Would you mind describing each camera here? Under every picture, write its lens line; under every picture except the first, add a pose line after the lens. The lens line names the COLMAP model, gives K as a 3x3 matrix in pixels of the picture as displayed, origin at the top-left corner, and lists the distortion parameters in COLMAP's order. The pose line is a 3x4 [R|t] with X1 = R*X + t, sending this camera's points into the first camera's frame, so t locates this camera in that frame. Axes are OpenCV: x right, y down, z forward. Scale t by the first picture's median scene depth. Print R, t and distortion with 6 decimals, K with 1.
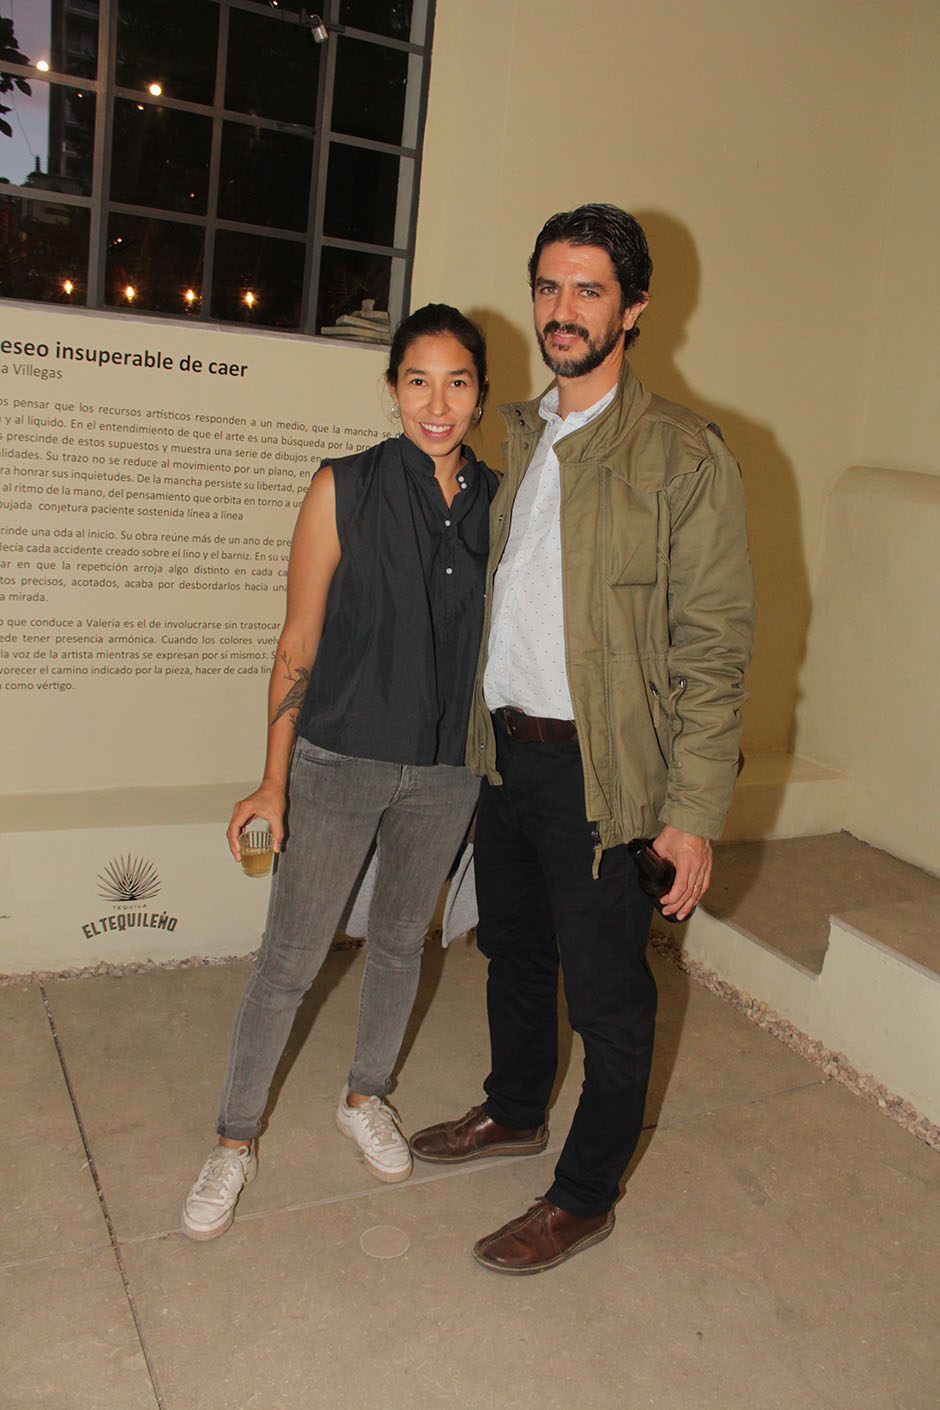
lens RADIAL K [[1188.3, 0, 476.7], [0, 1188.3, 702.4], [0, 0, 1]] dist [-0.160058, 0.065450]
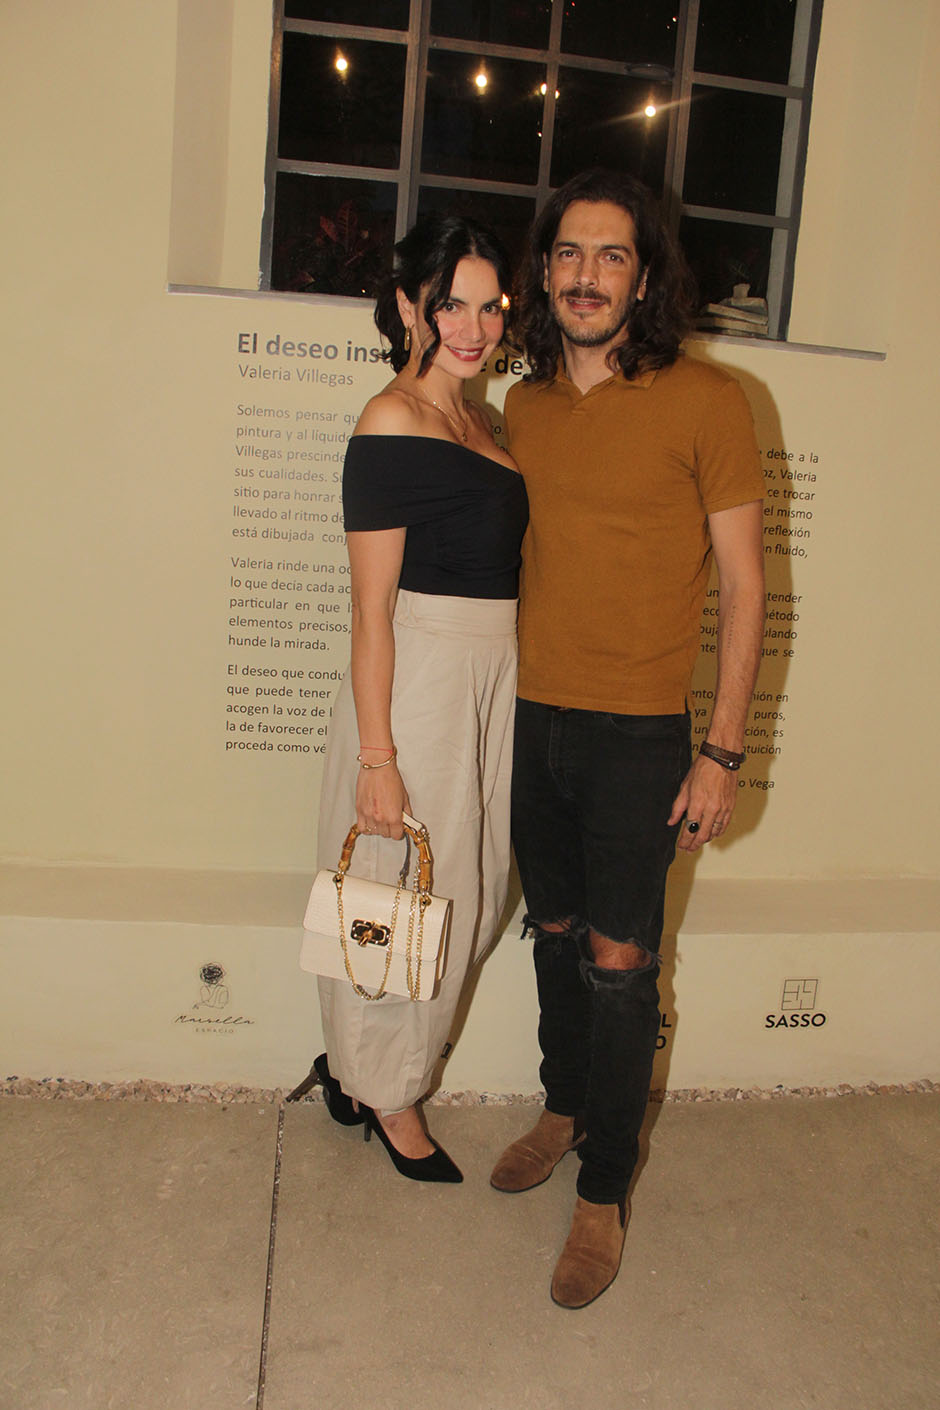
lens RADIAL K [[1188.3, 0, 460.9], [0, 1188.3, 712.0], [0, 0, 1]] dist [-0.160058, 0.065450]
pose [[0.936072, 0.062353, -0.346239, 0.021539], [-0.062959, 0.997971, 0.009509, -0.058252], [0.346130, 0.012898, 0.938098, 0.234491]]
